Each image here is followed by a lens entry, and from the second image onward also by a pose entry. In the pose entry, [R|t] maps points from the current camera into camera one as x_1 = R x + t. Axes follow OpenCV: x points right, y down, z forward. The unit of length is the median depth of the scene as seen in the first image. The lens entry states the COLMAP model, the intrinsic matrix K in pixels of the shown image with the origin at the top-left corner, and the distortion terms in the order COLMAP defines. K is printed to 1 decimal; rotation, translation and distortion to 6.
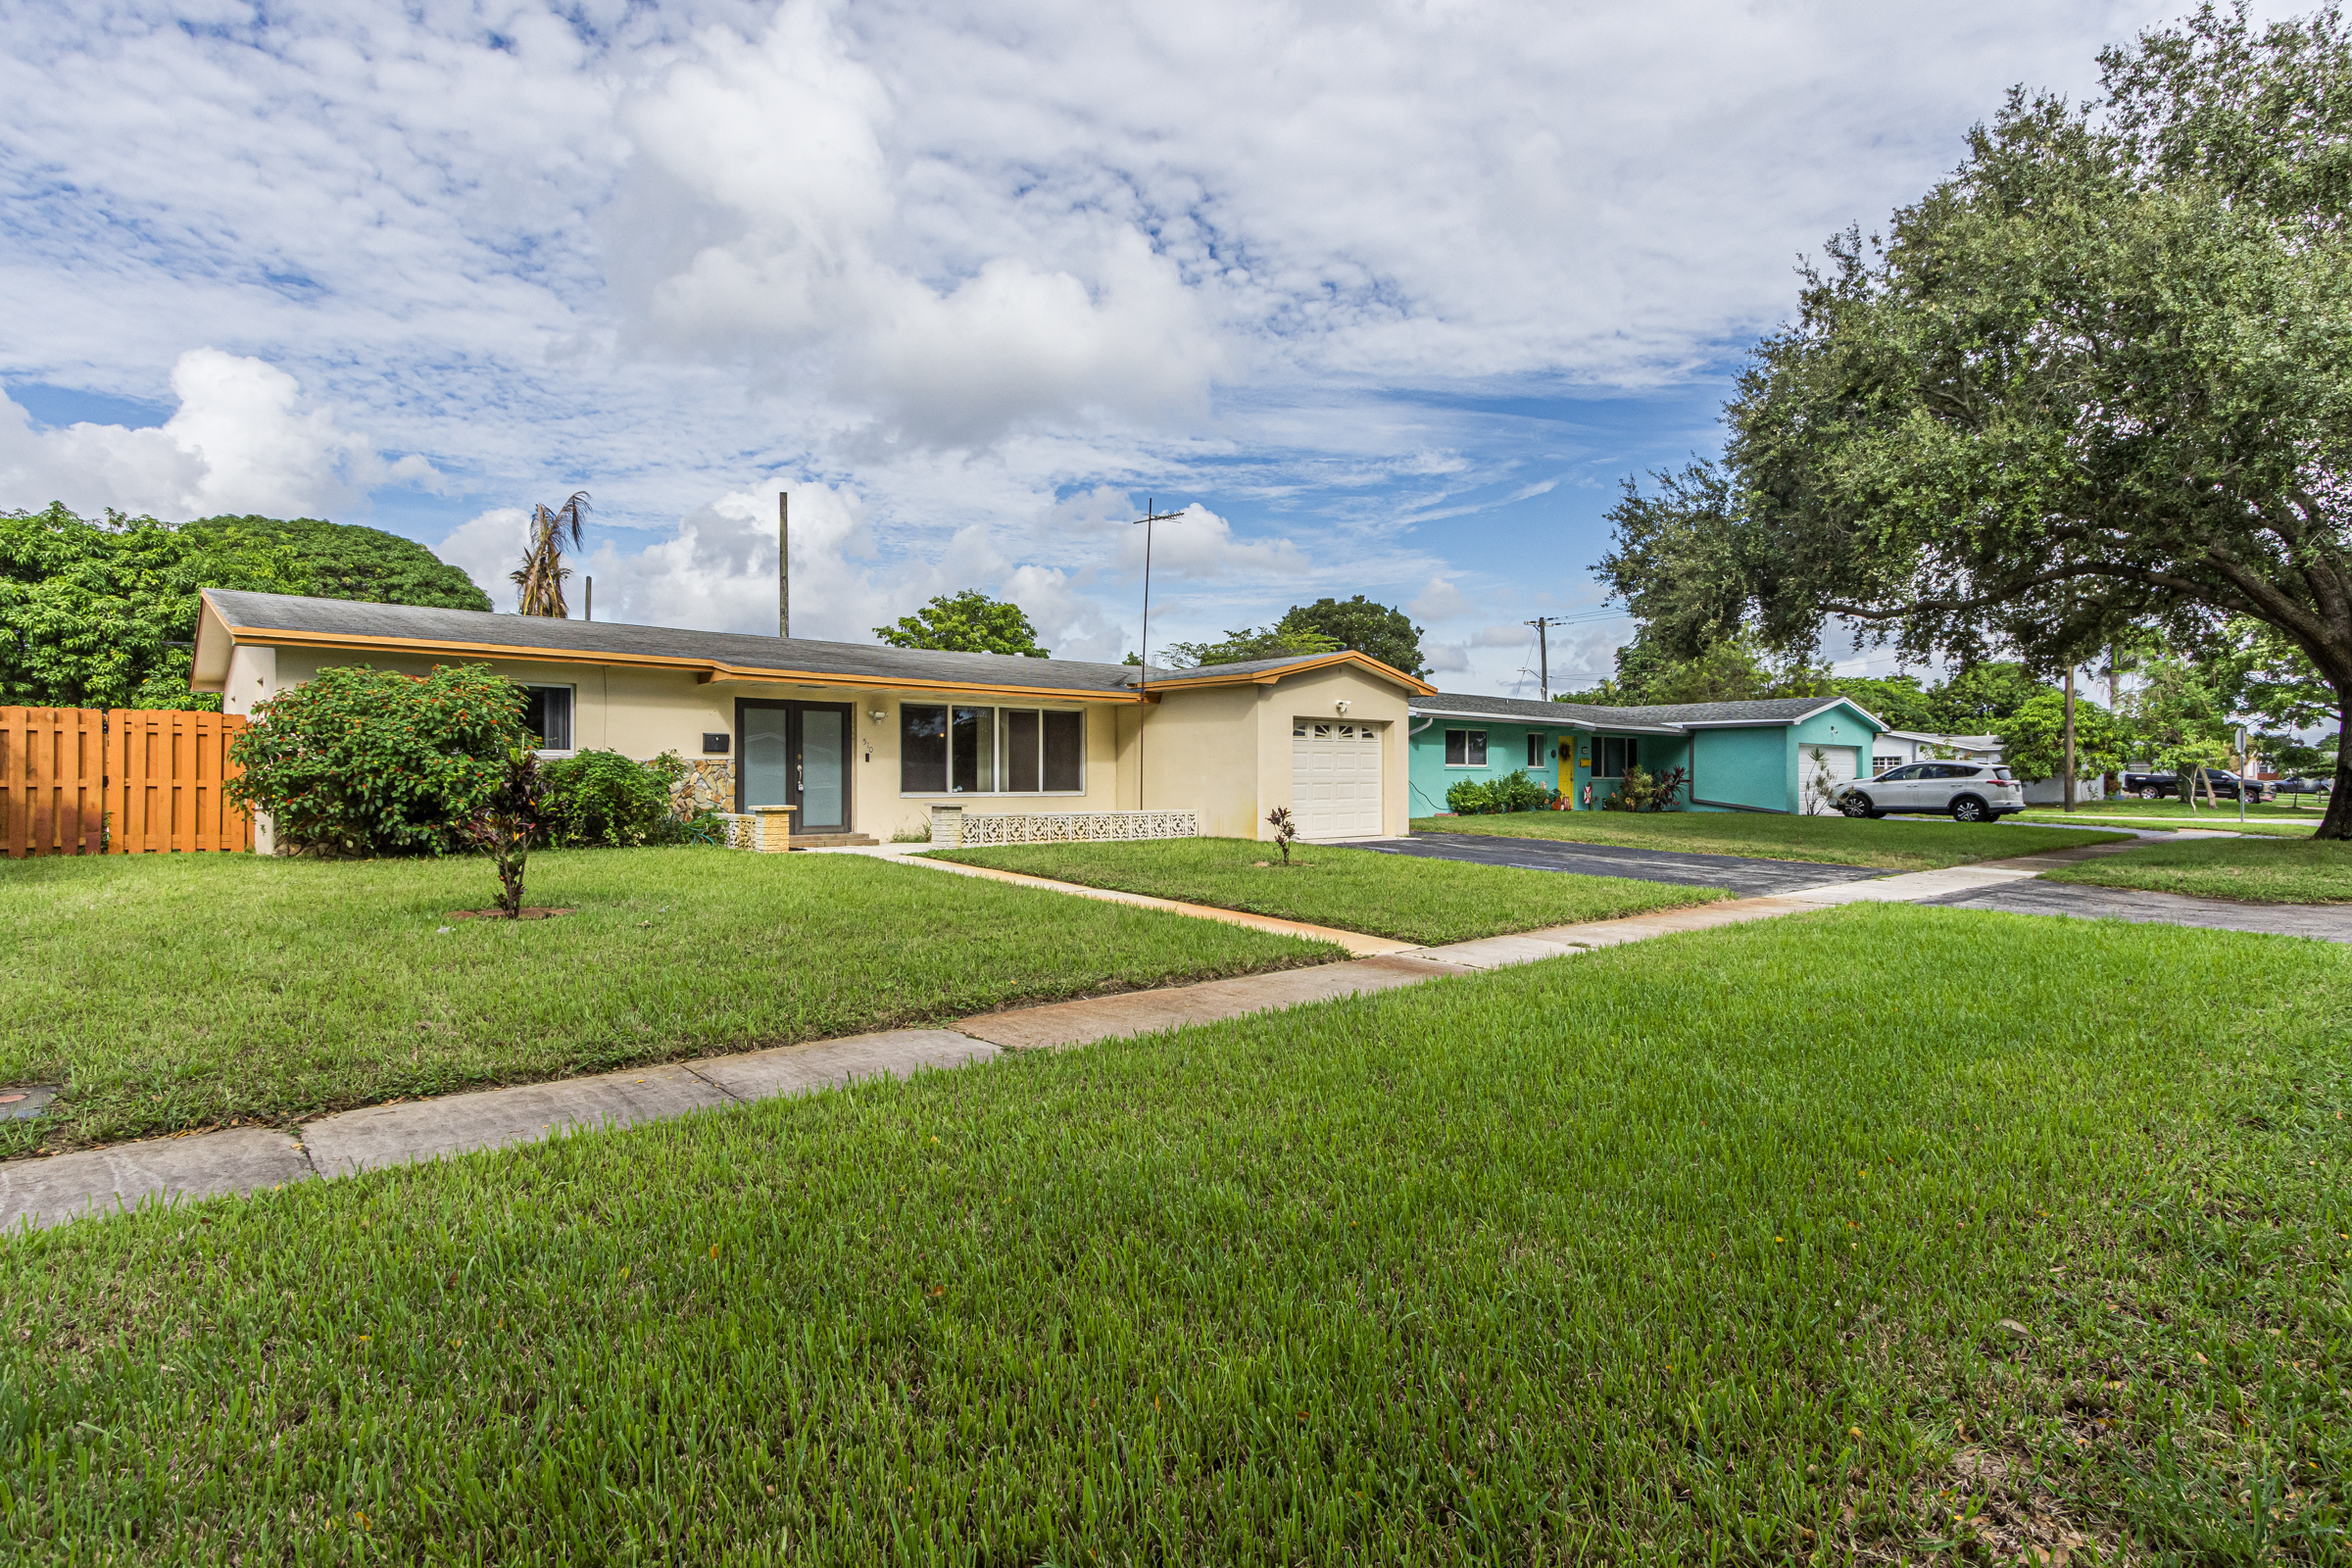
lens RADIAL K [[1189.8, 0, 1233.7], [0, 1189.8, 929.5], [0, 0, 1]] dist [0.000361, -0.000559]
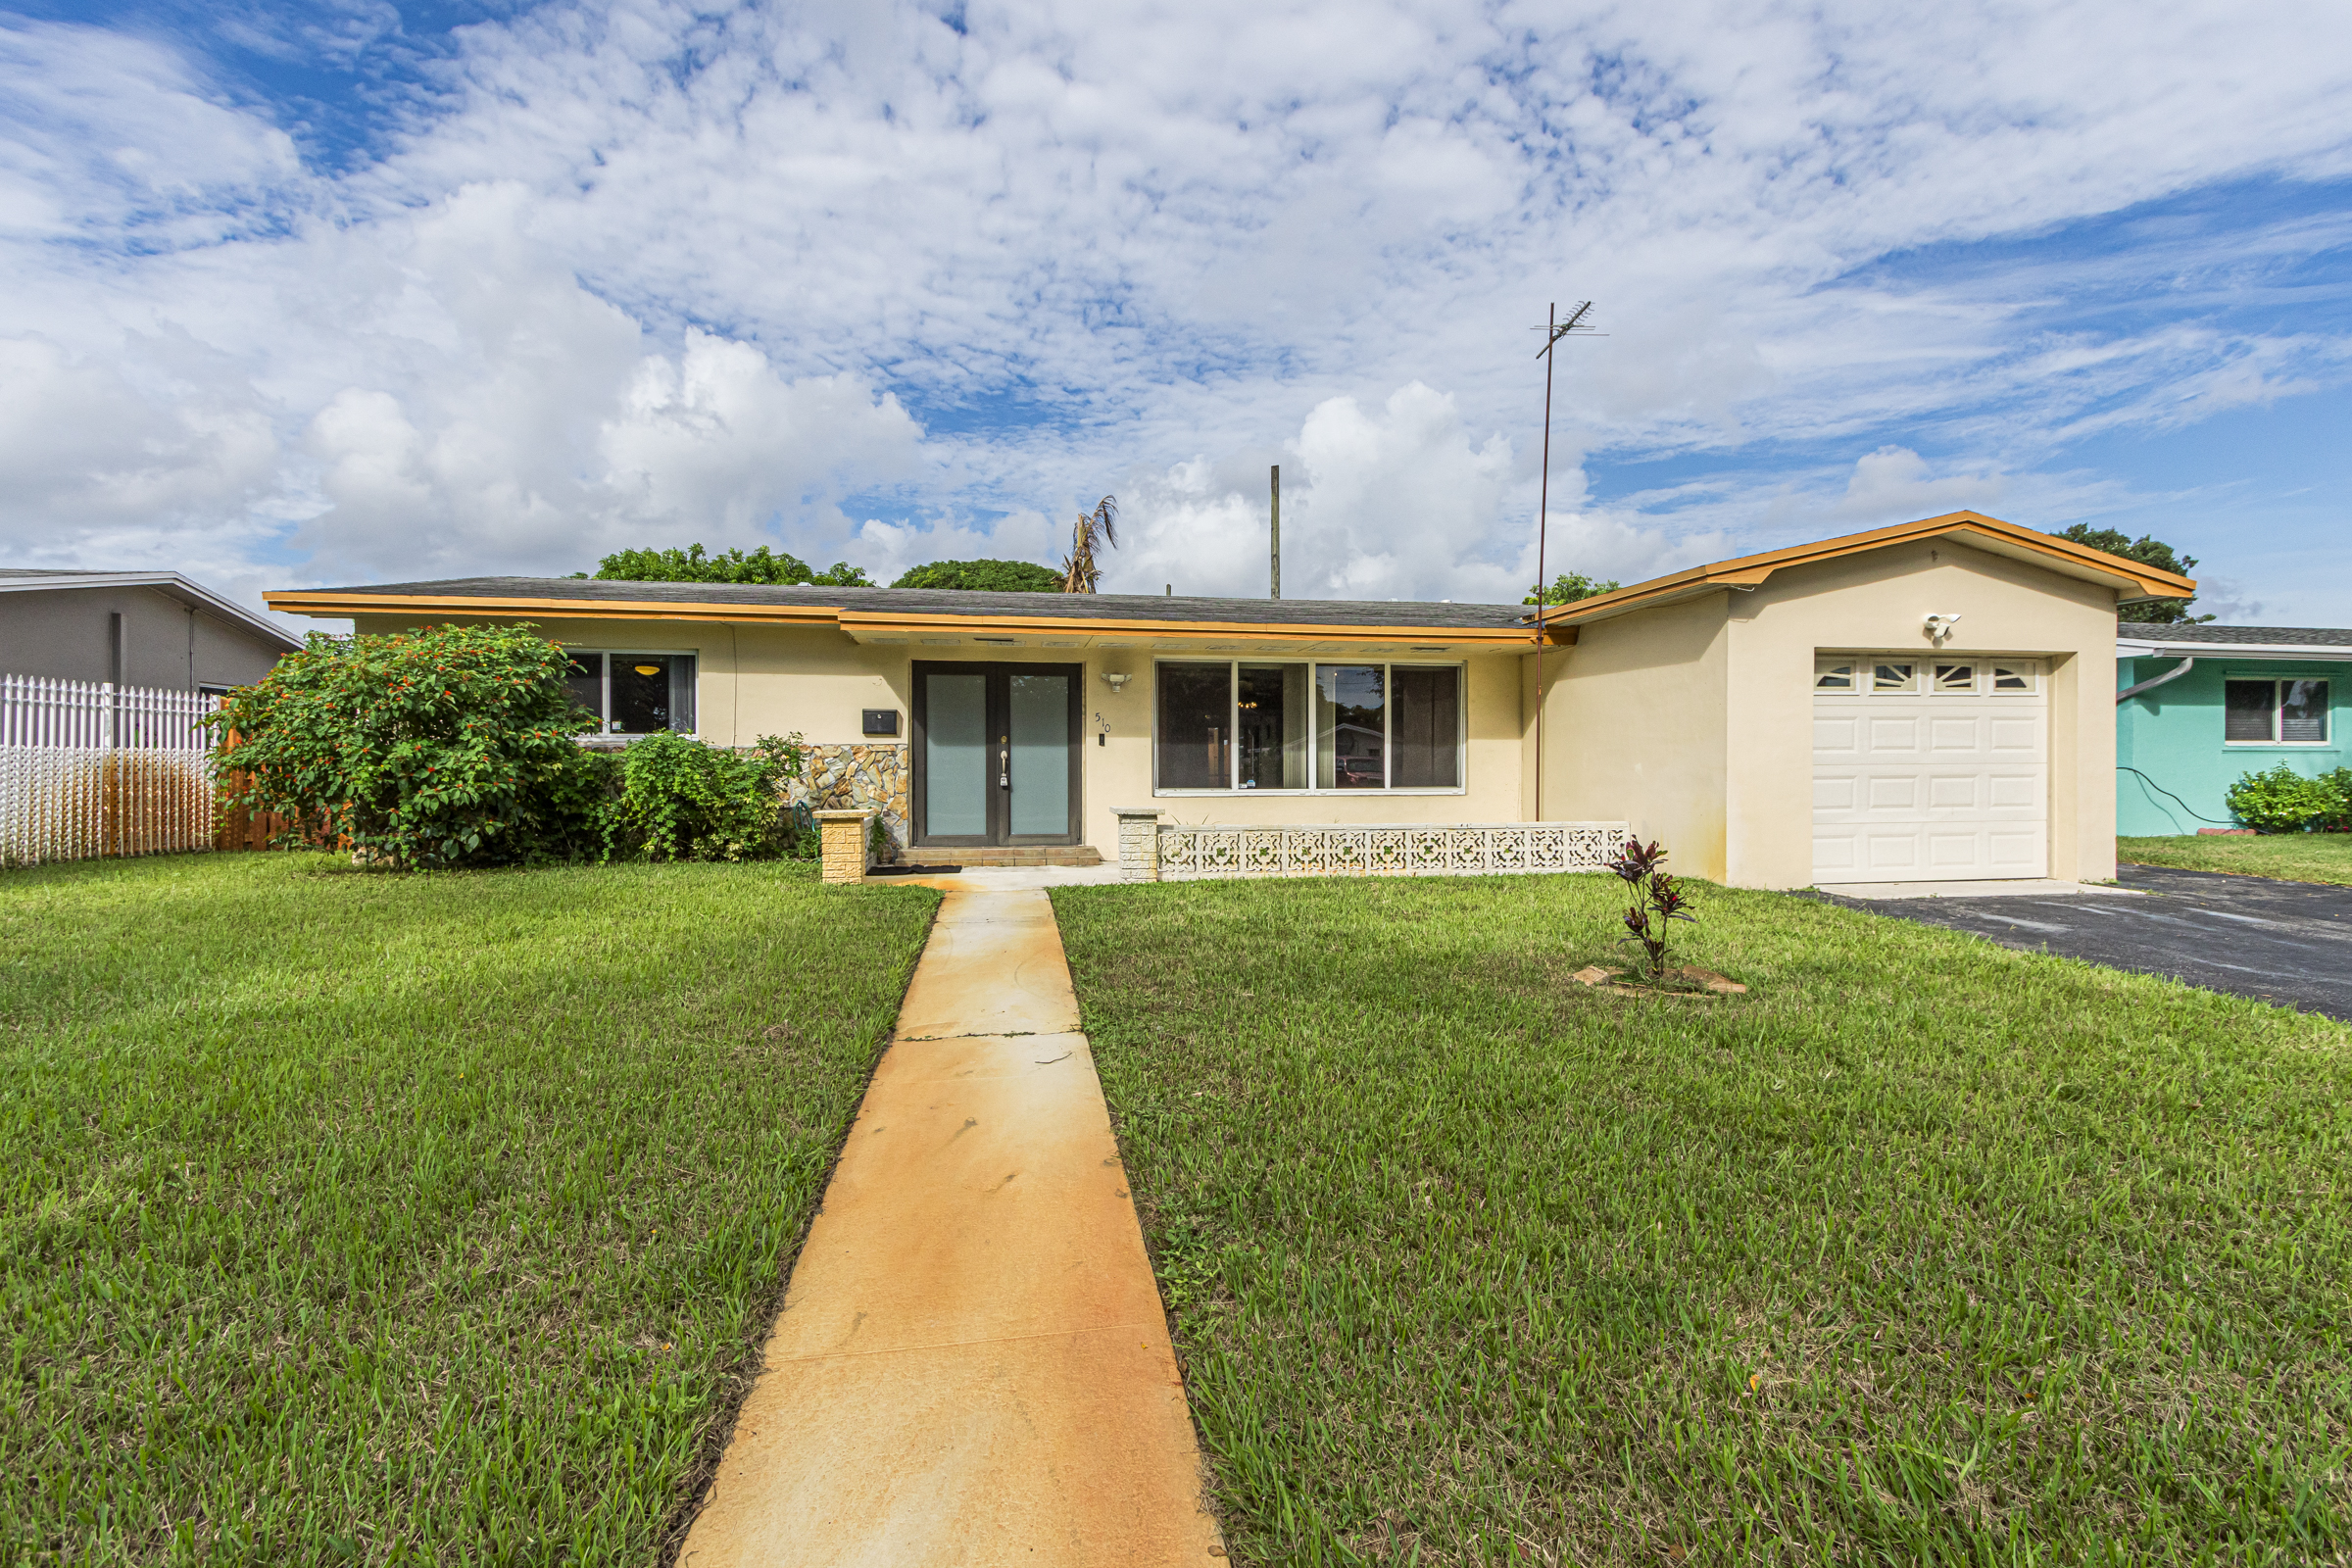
lens RADIAL K [[1081.1, 0, 1197.2], [0, 1081.1, 800.1], [0, 0, 1]] dist [0.002731, -0.002440]
pose [[0.830692, 0.014991, -0.556530, 0.079825], [-0.067600, 0.994957, -0.074101, -0.054202], [0.552613, 0.099176, 0.827516, 0.419400]]
